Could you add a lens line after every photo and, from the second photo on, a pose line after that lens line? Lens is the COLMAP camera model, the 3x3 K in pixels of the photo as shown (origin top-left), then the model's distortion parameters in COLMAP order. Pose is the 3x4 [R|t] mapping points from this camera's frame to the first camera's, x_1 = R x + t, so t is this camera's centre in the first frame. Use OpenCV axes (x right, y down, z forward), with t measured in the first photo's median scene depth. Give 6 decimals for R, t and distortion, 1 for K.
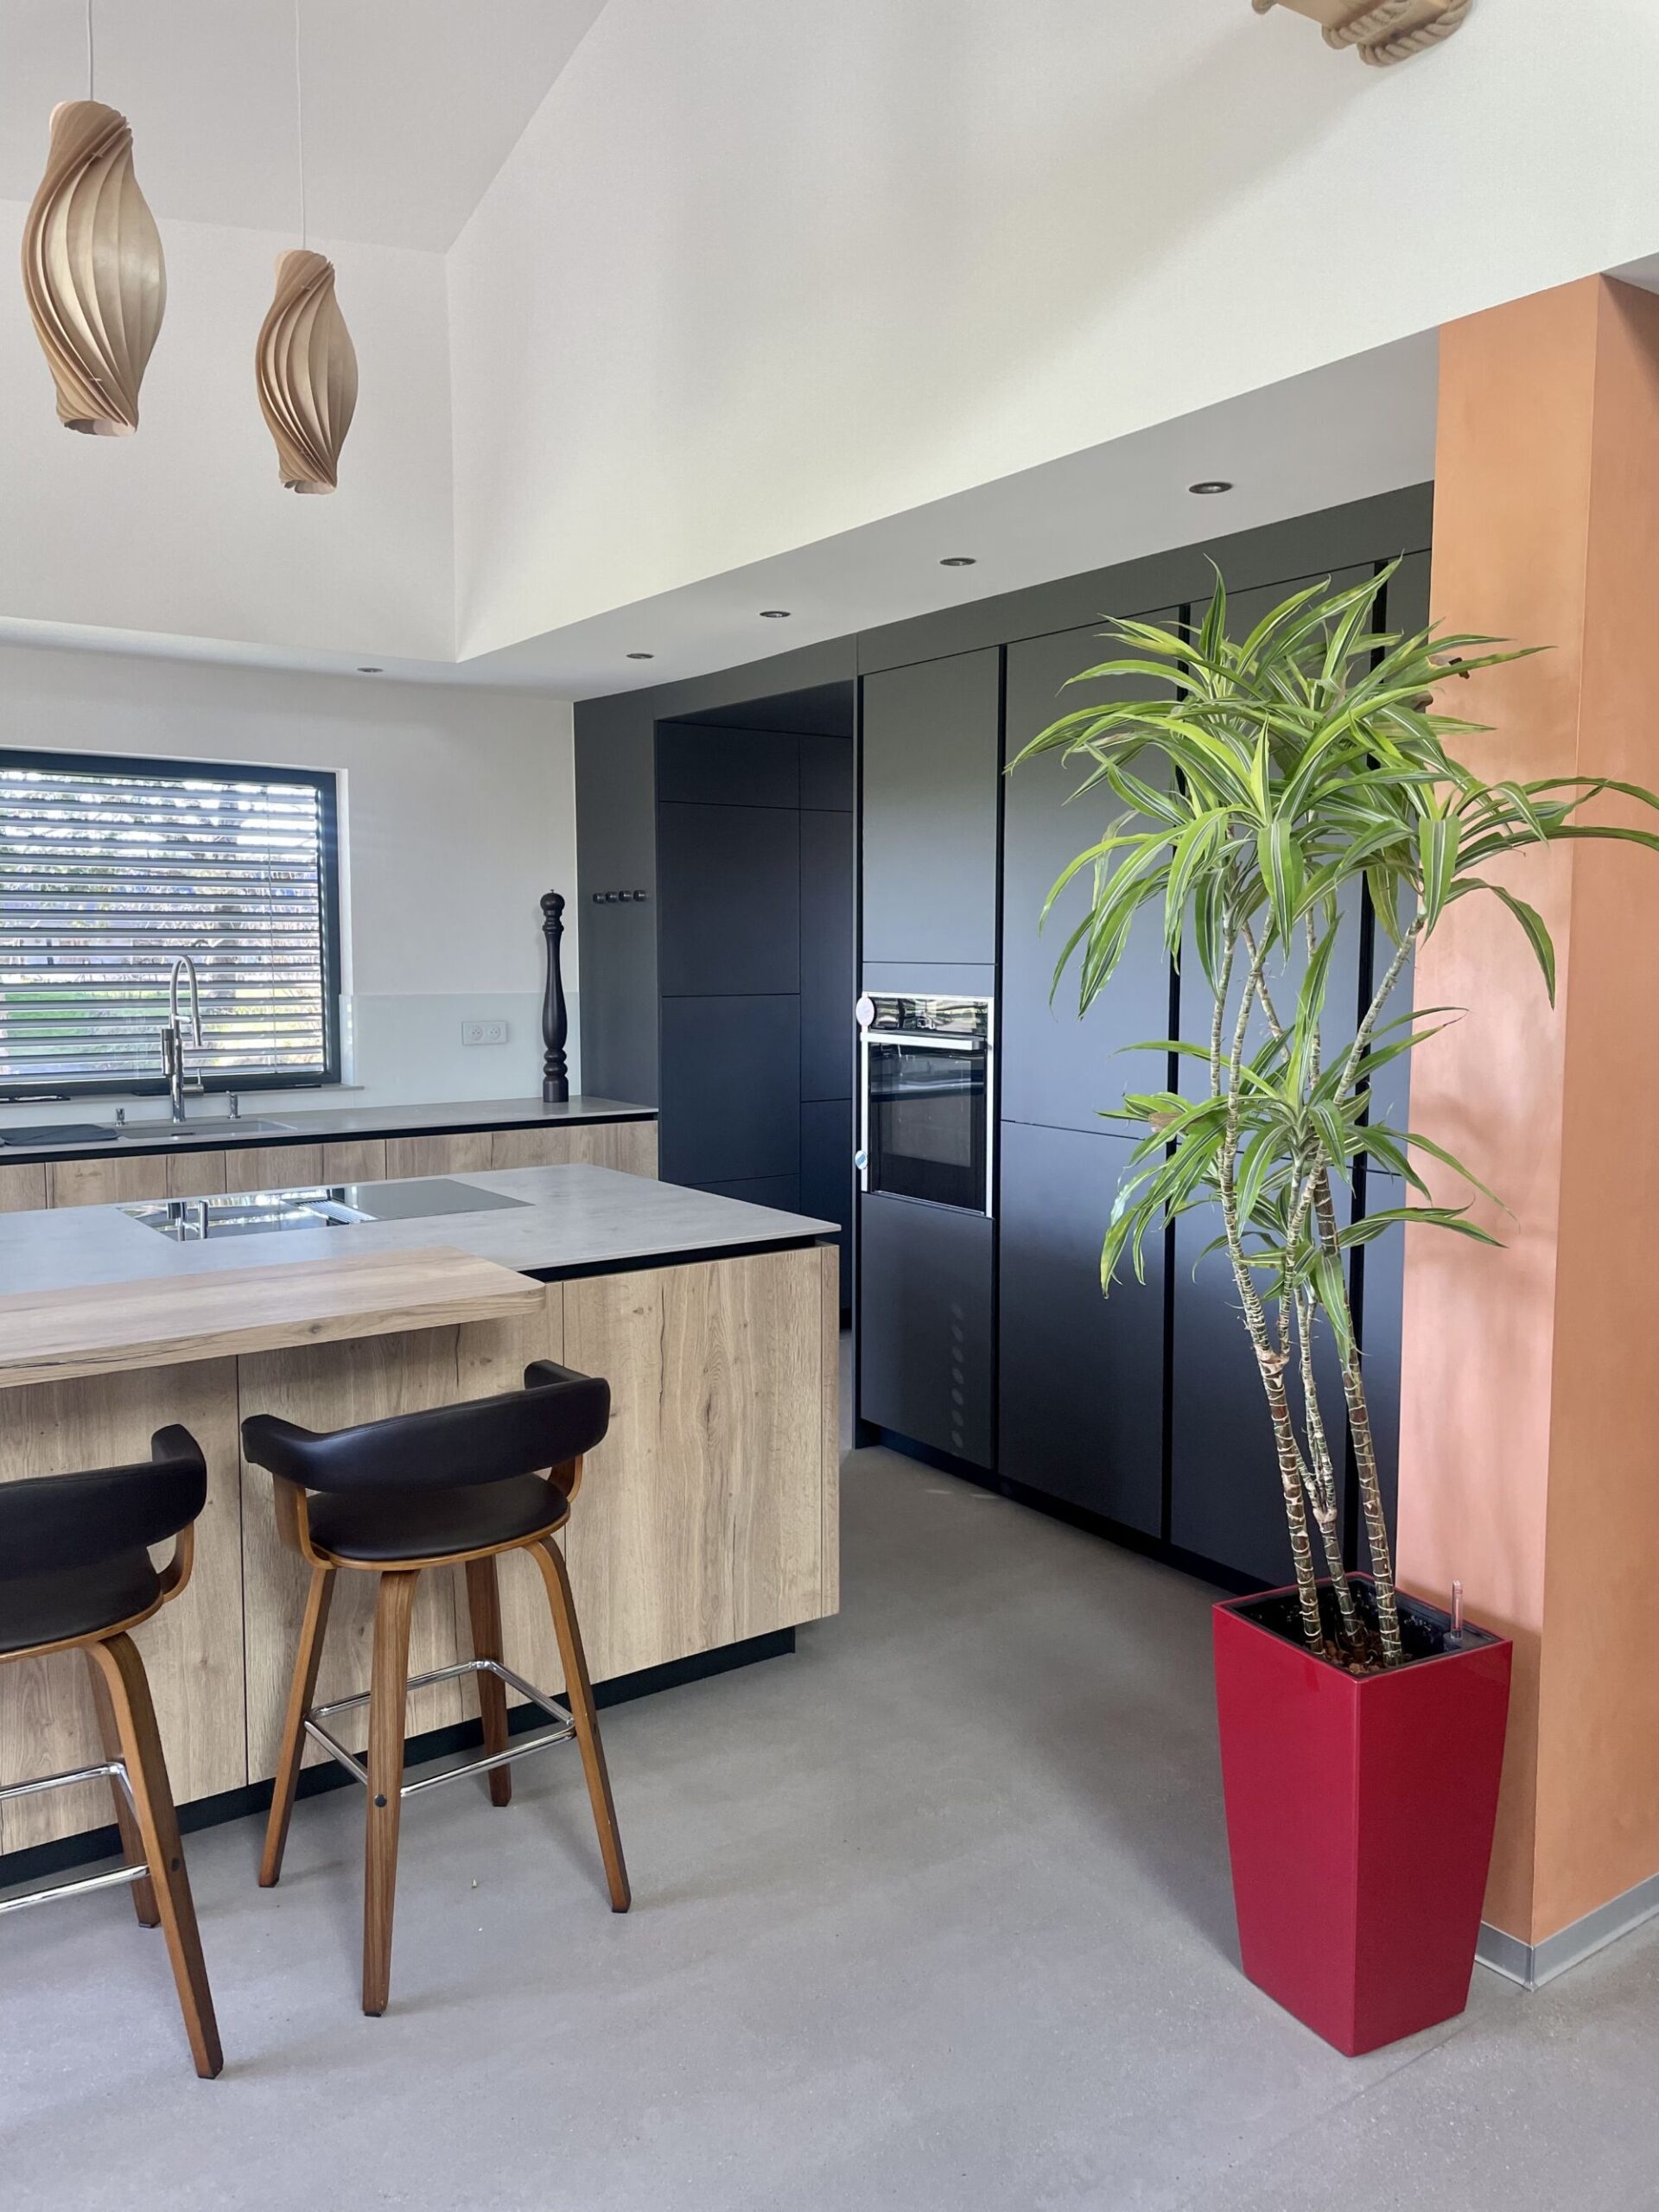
lens RADIAL K [[1659.9, 0, 828.1], [0, 1659.9, 1079.0], [0, 0, 1]] dist [0.085227, -0.114338]
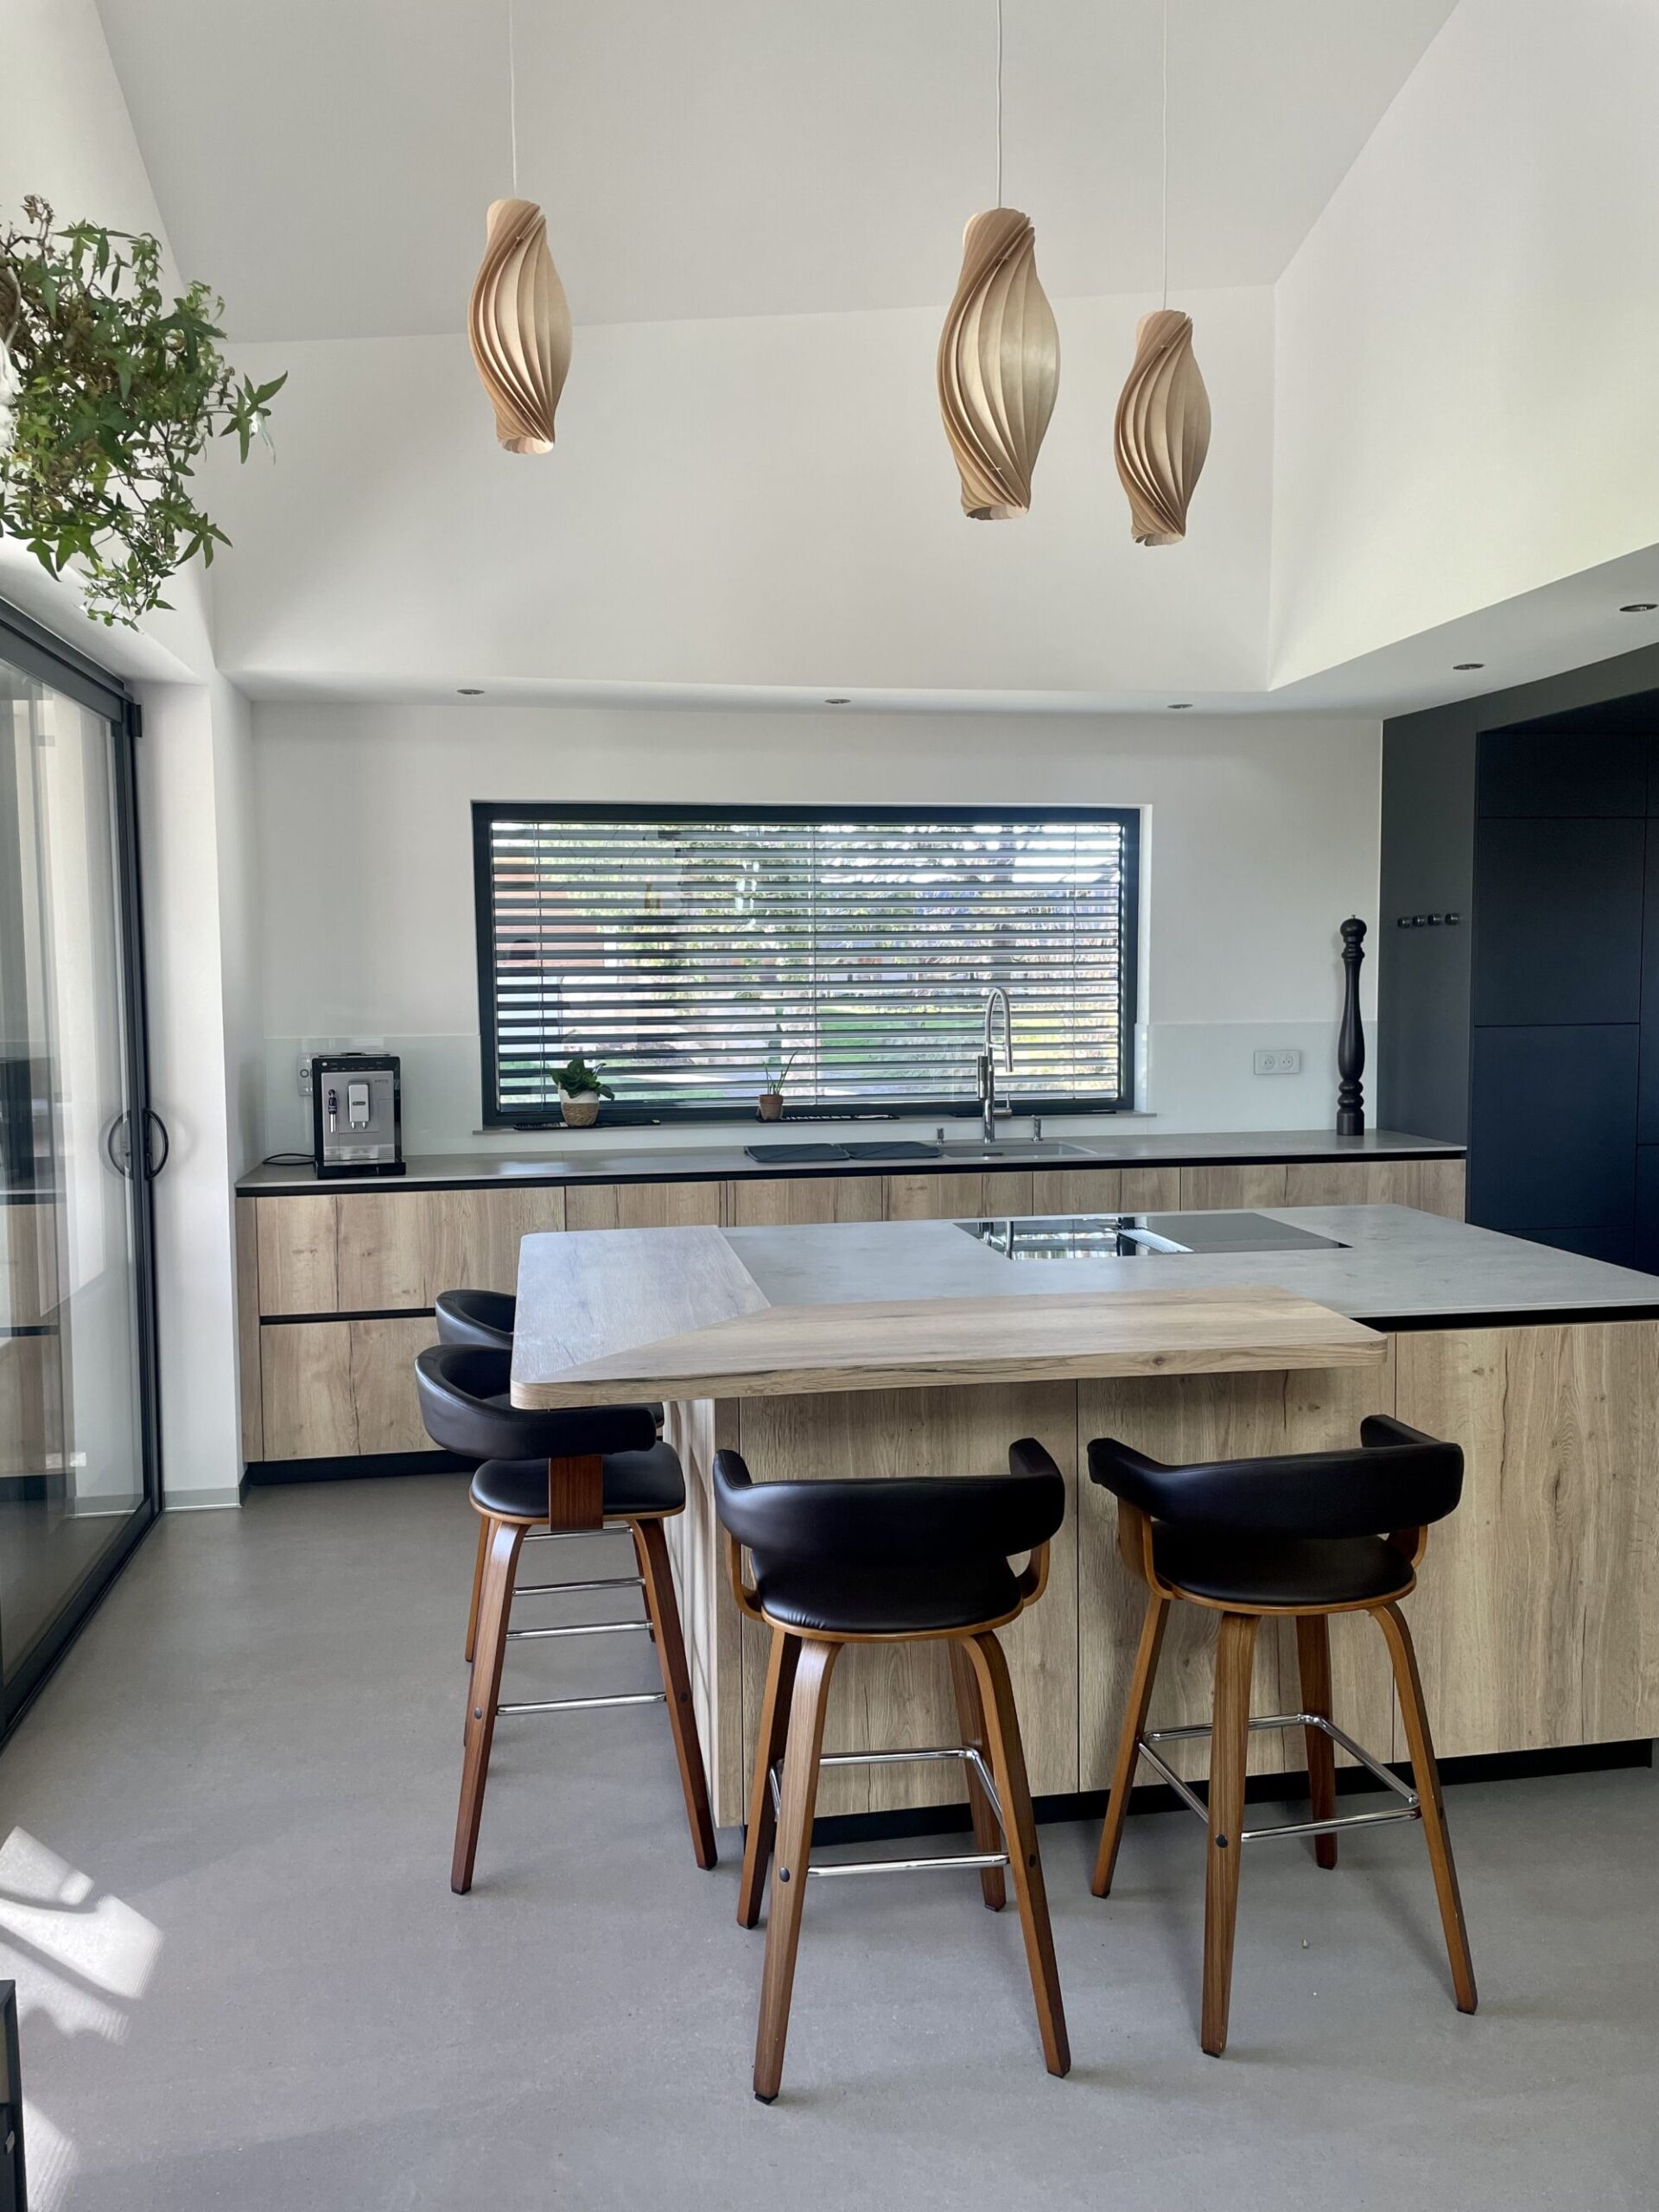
lens RADIAL K [[1659.9, 0, 828.1], [0, 1659.9, 1079.0], [0, 0, 1]] dist [0.085227, -0.114338]
pose [[0.902785, 0.020008, -0.429626, -0.043367], [-0.025463, 0.999652, -0.006952, -0.008799], [0.429337, 0.017216, 0.902980, -0.009651]]
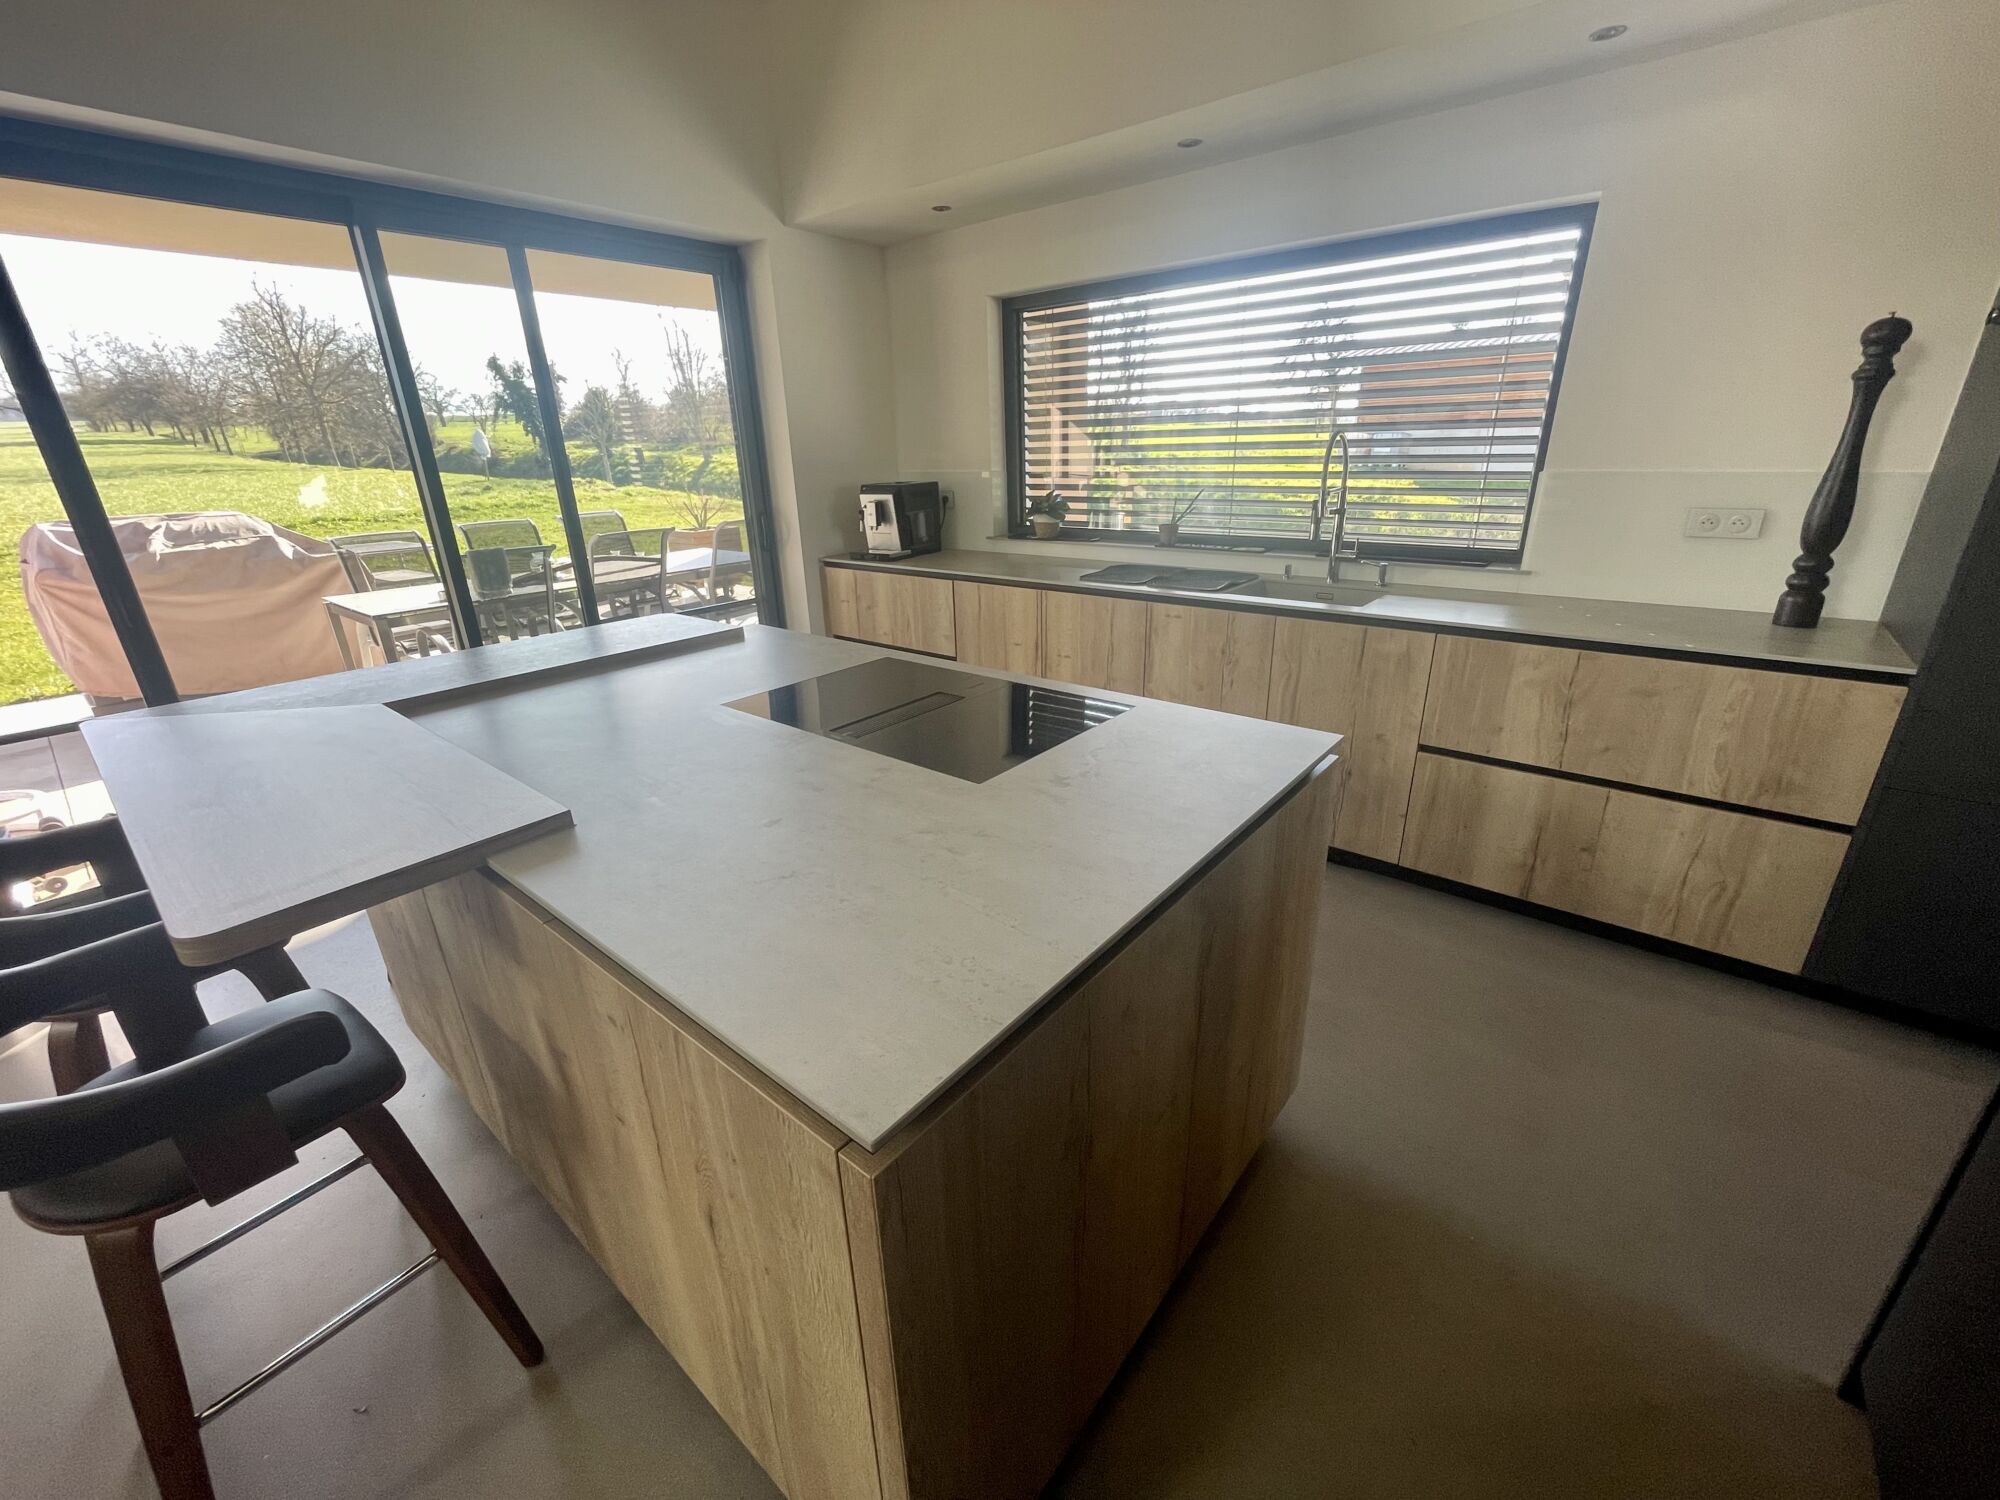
lens RADIAL K [[806.4, 0, 998.7], [0, 806.4, 746.1], [0, 0, 1]] dist [-0.000426, 0.000142]
pose [[0.265557, 0.335155, -0.903964, 0.181877], [-0.051979, 0.941243, 0.333707, -0.076805], [0.962693, -0.041631, 0.267375, 1.107469]]
